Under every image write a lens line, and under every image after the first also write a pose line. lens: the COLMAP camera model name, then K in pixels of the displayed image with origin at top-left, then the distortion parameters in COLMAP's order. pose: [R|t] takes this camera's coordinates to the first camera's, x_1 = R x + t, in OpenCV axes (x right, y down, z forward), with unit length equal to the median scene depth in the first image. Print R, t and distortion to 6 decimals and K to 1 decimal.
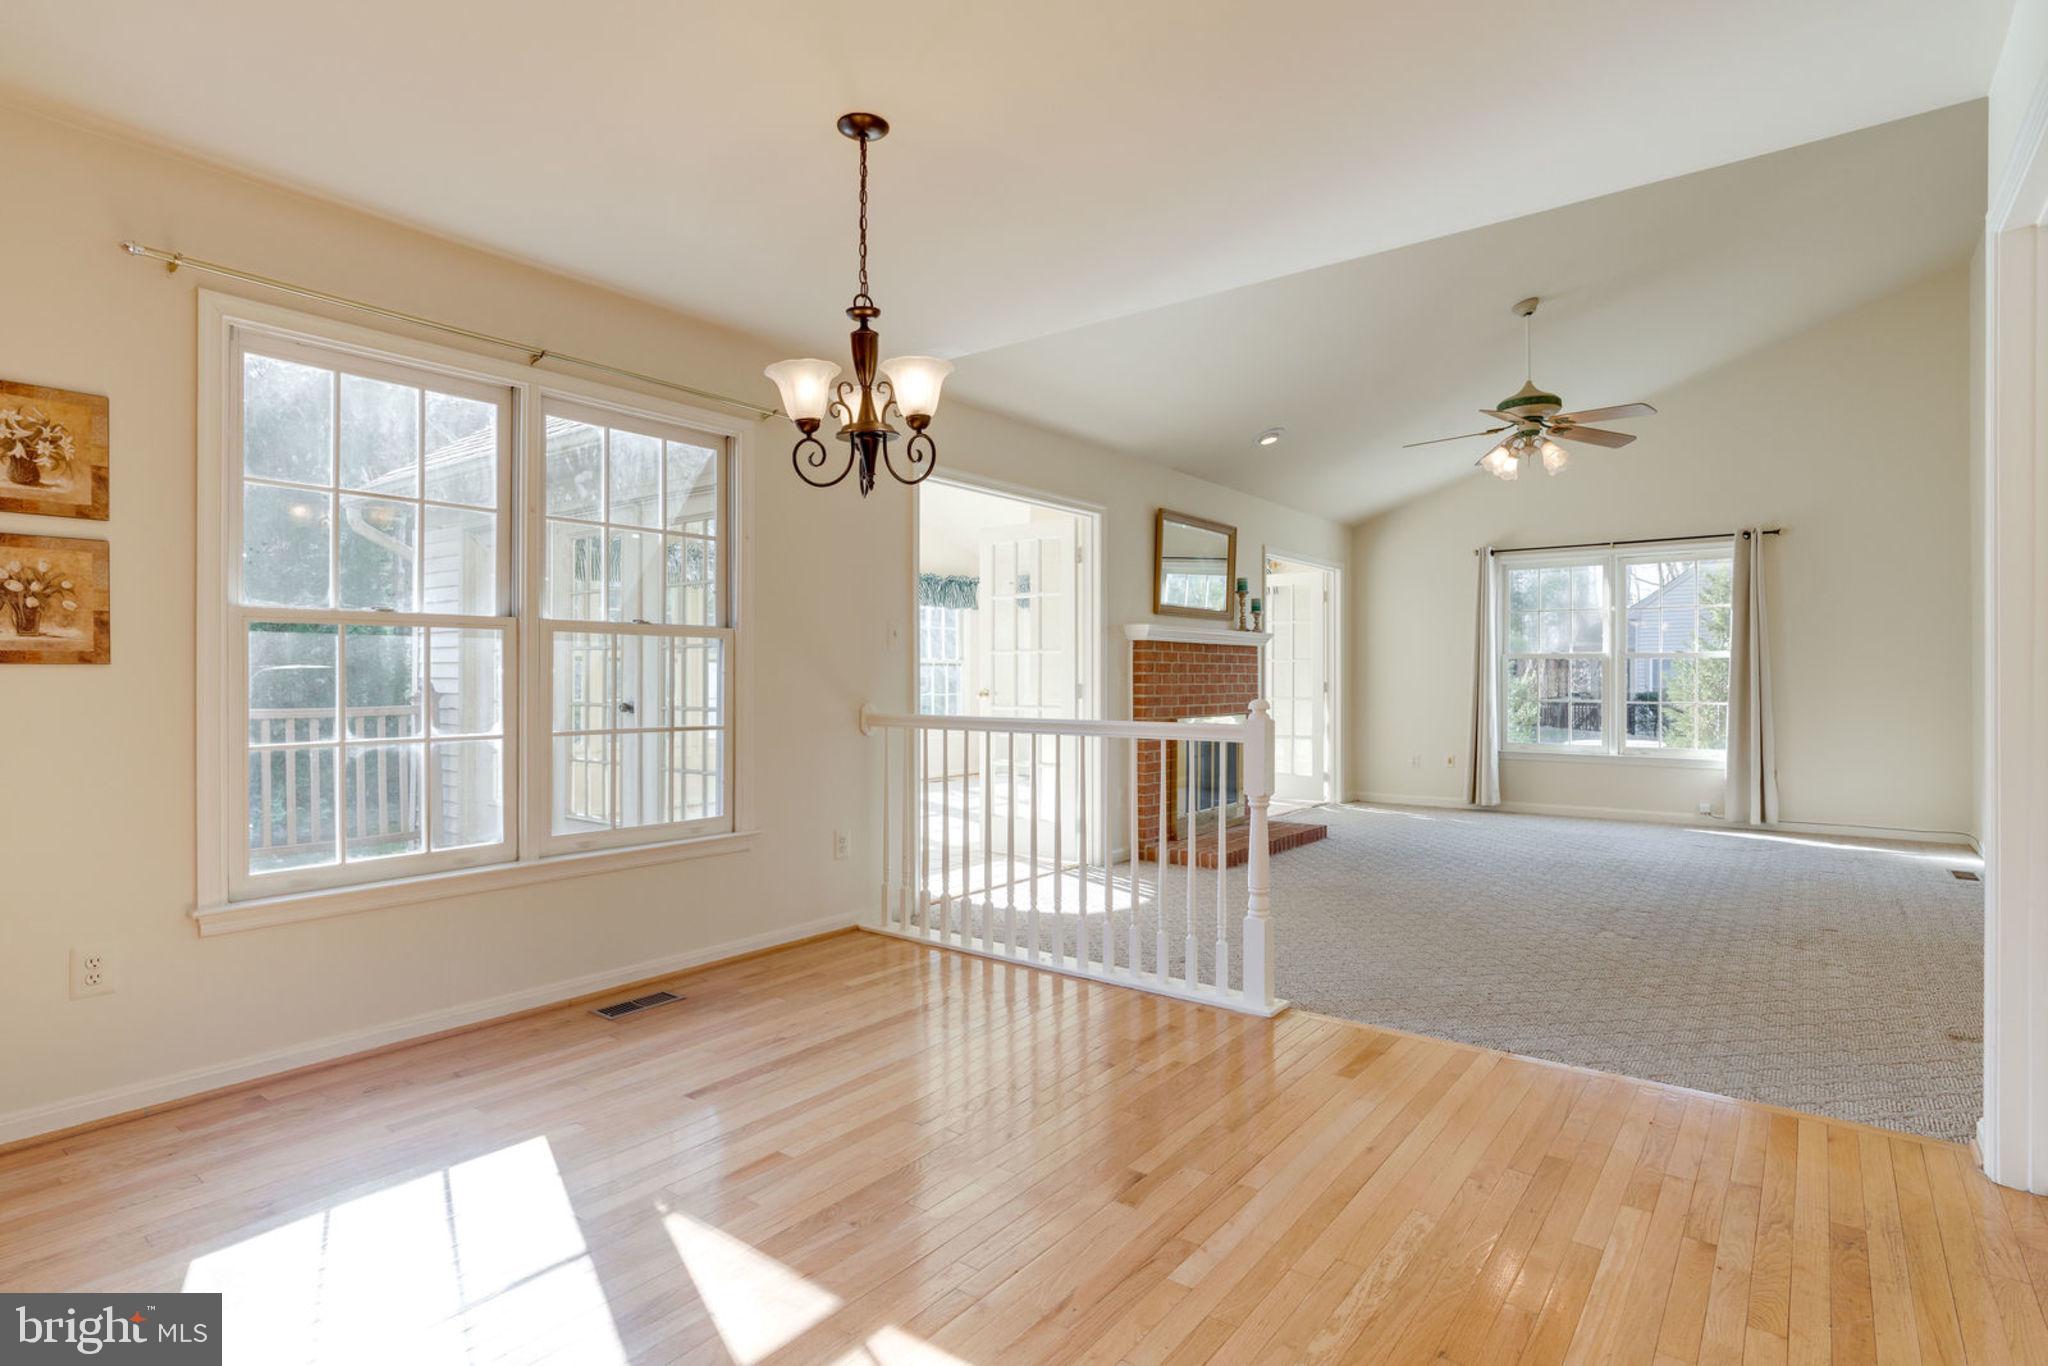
lens RADIAL K [[1046.8, 0, 1017.4], [0, 1046.8, 679.5], [0, 0, 1]] dist [-0.005524, 0.001995]
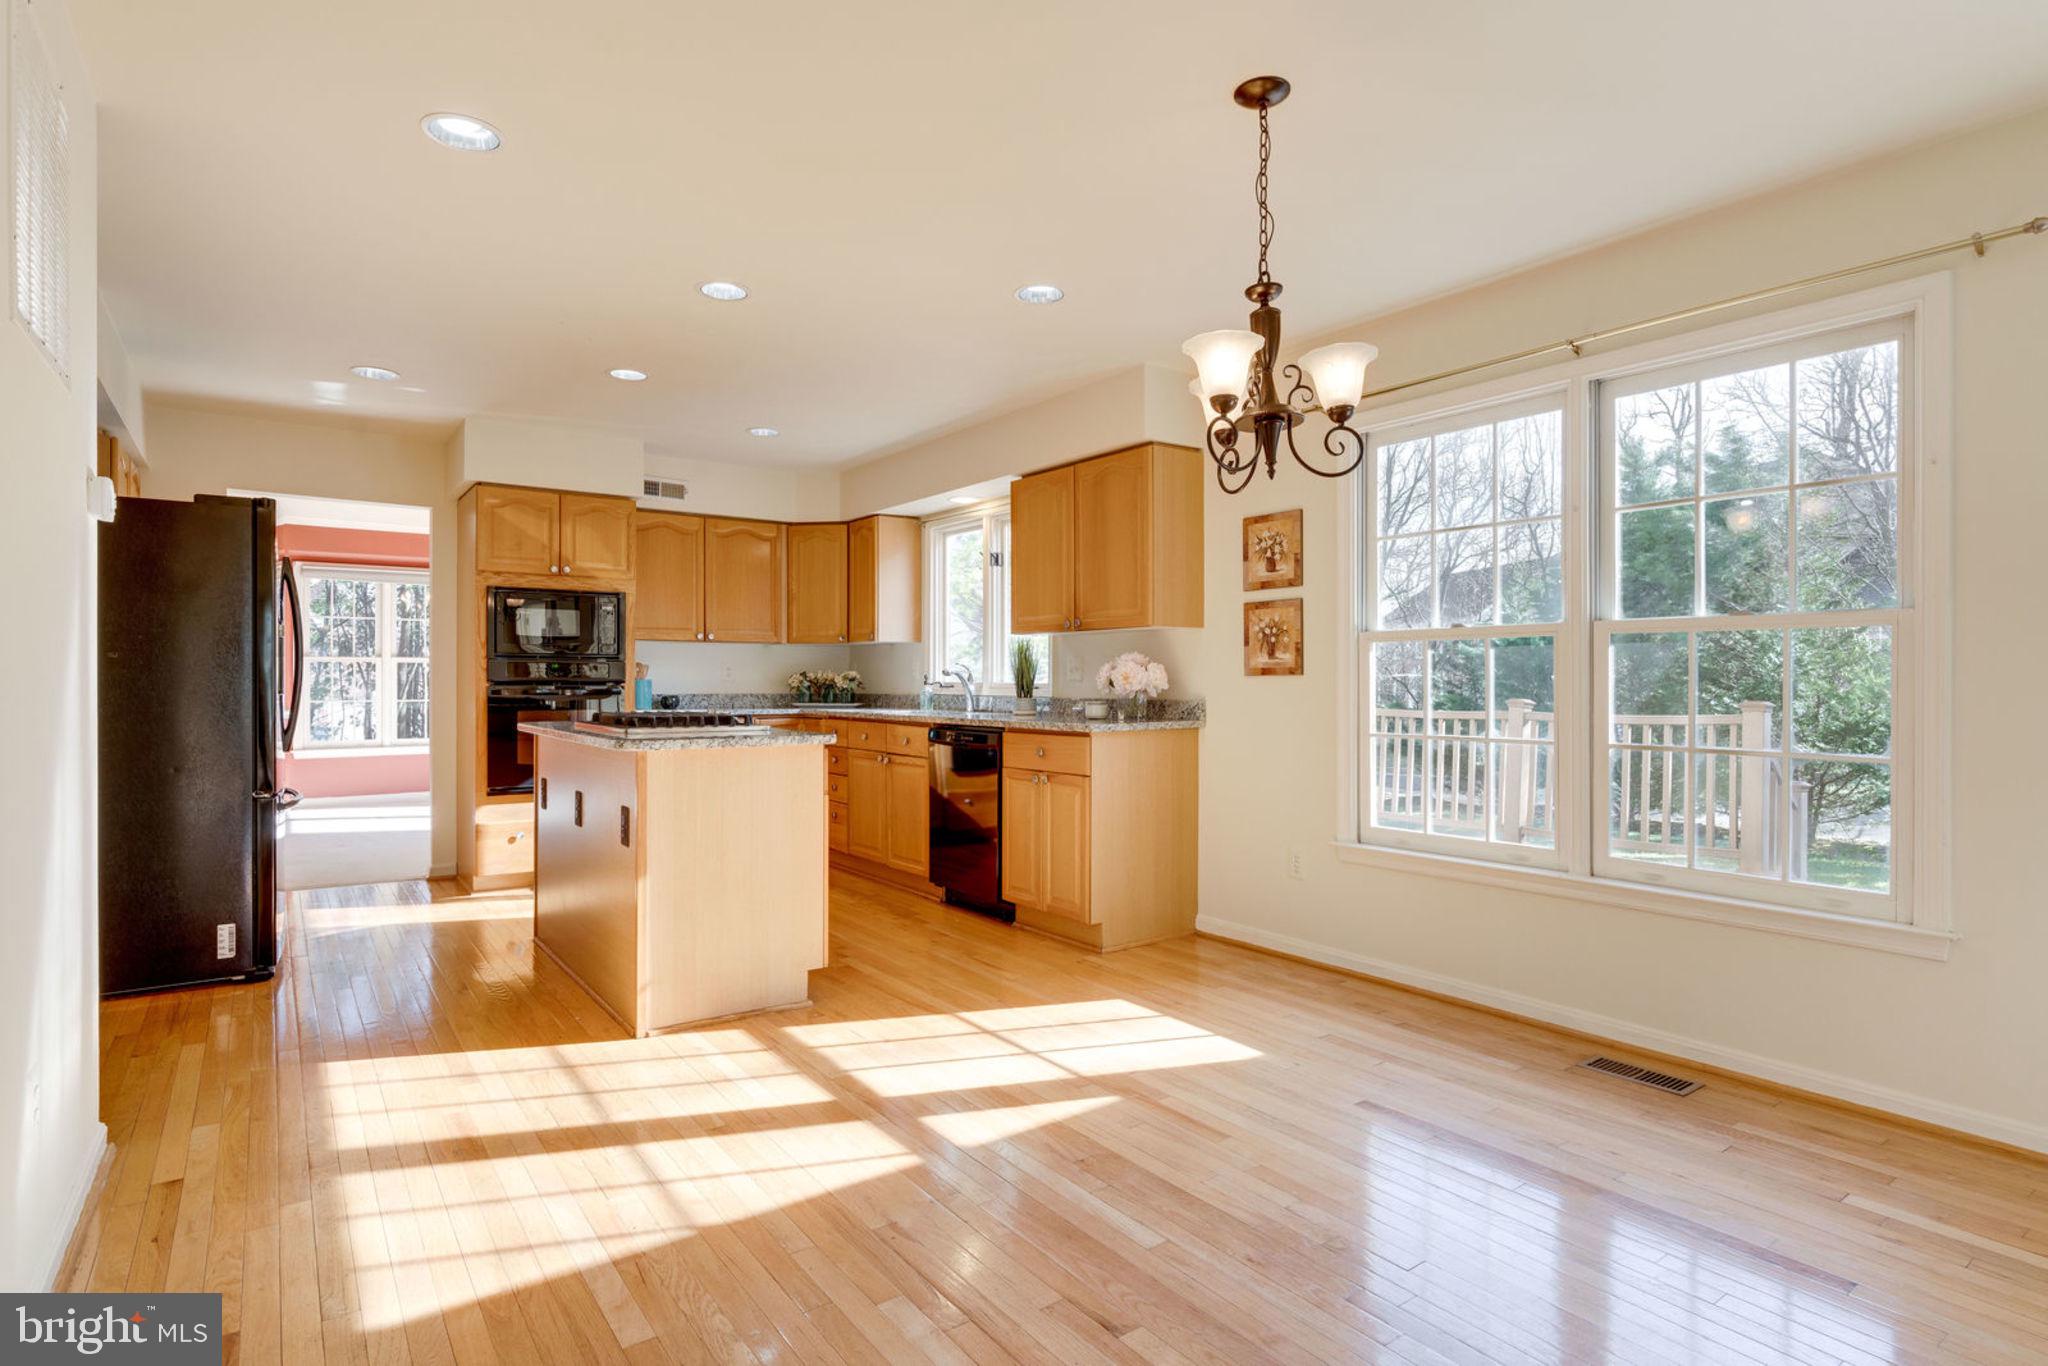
lens RADIAL K [[1046.8, 0, 1024.7], [0, 1046.8, 692.5], [0, 0, 1]] dist [-0.005524, 0.001995]
pose [[-0.282152, 0.010325, -0.959314, 0.360006], [-0.003393, 0.999925, 0.011760, -0.002471], [0.959364, 0.006573, -0.282095, 0.474764]]
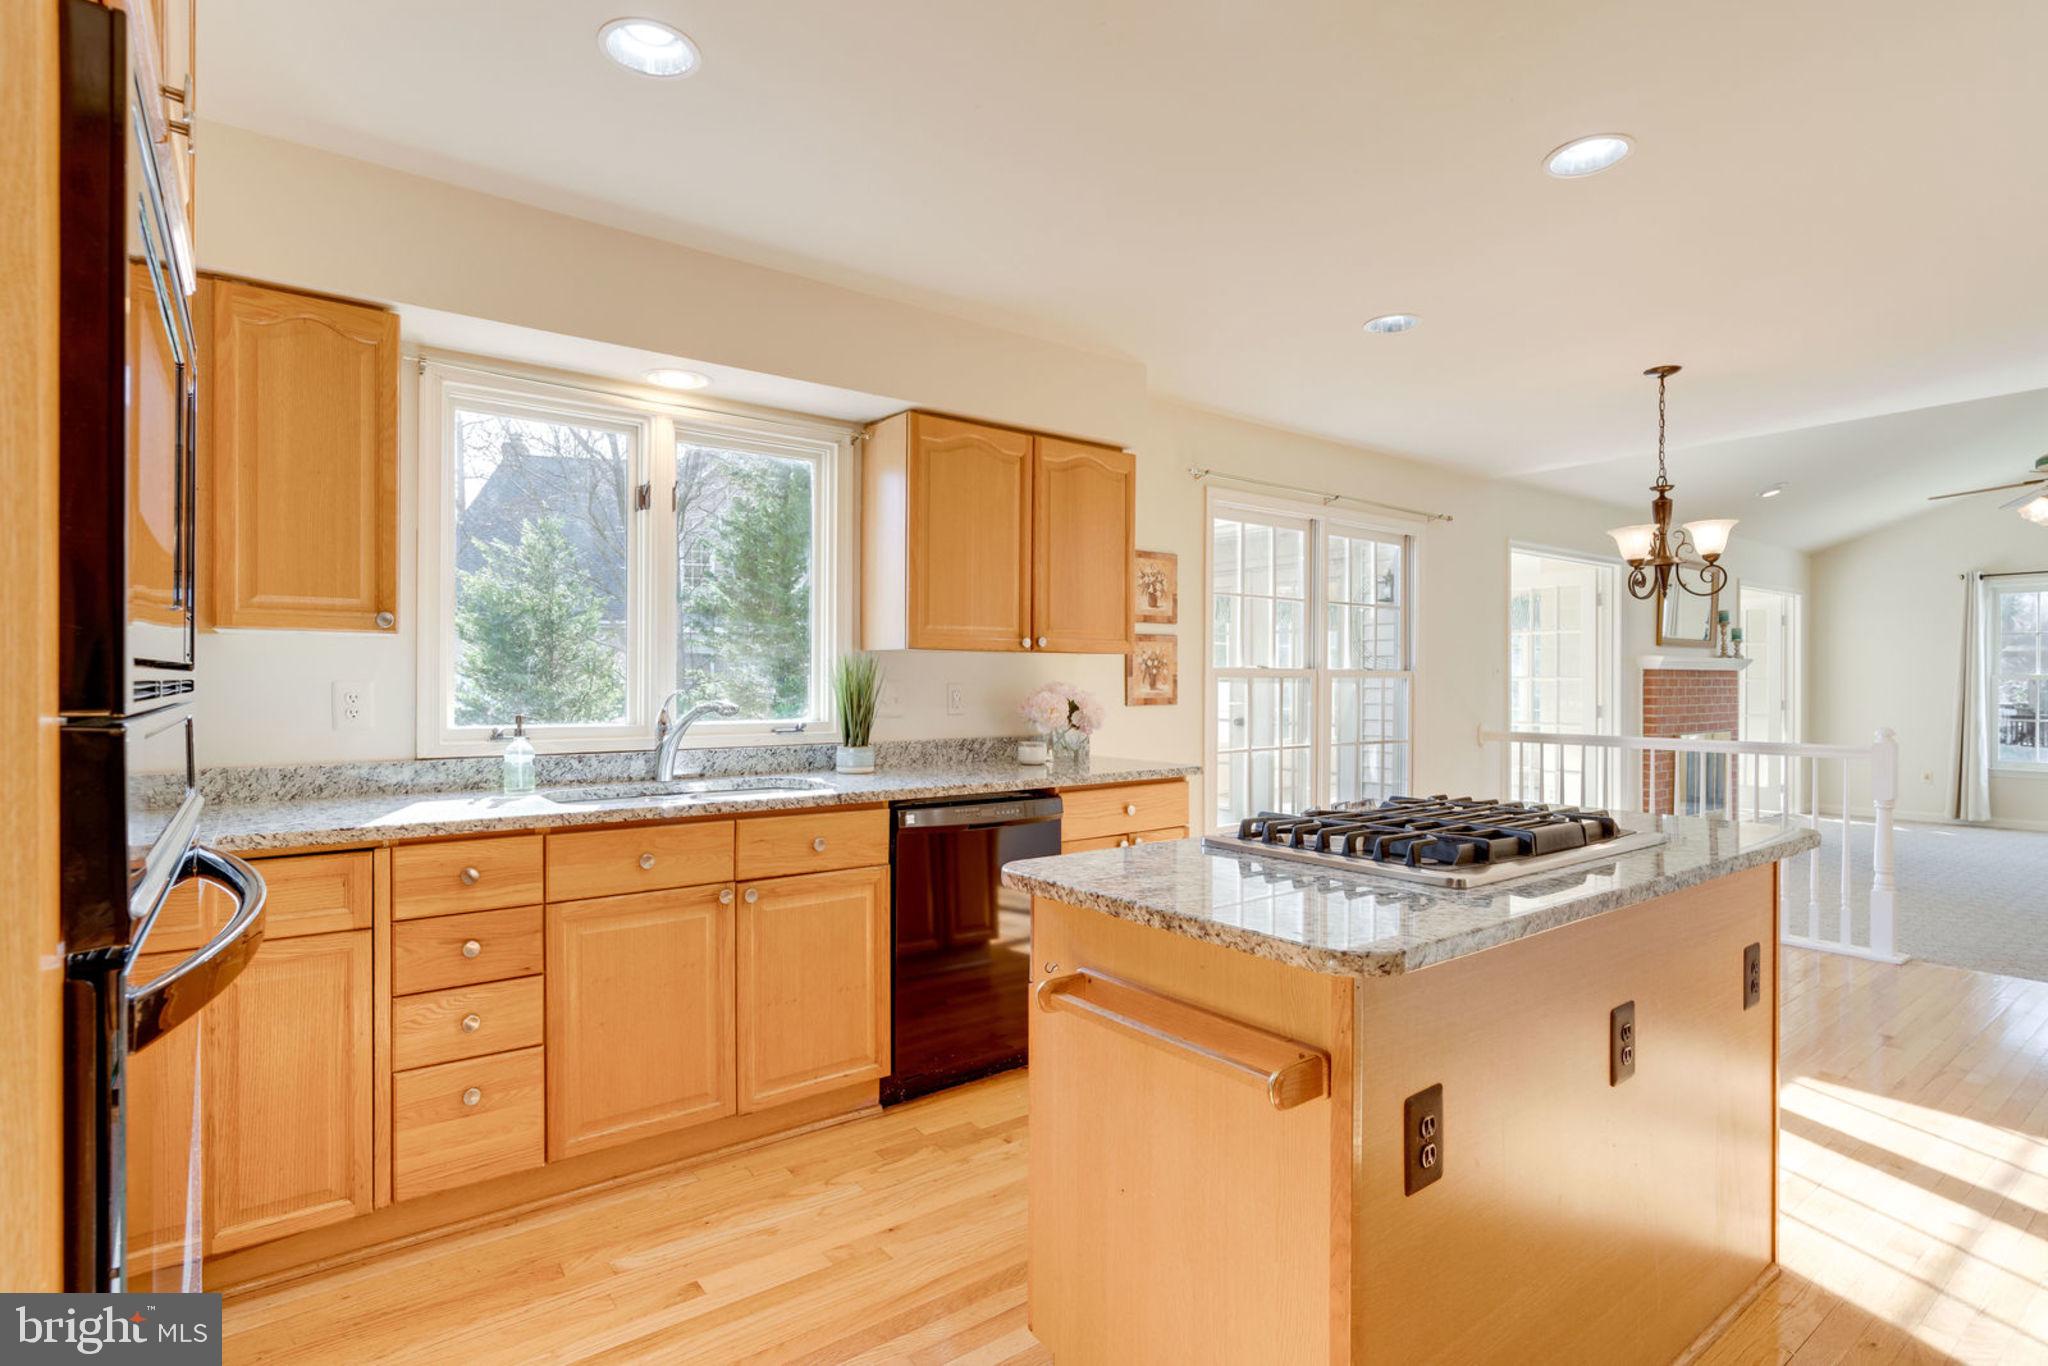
lens RADIAL K [[1046.8, 0, 1000.2], [0, 1046.8, 674.3], [0, 0, 1]] dist [-0.005524, 0.001995]
pose [[0.966693, -0.002609, -0.255925, -0.320704], [0.000235, 0.999957, -0.009305, -0.022808], [0.255938, 0.008935, 0.966652, -0.357883]]
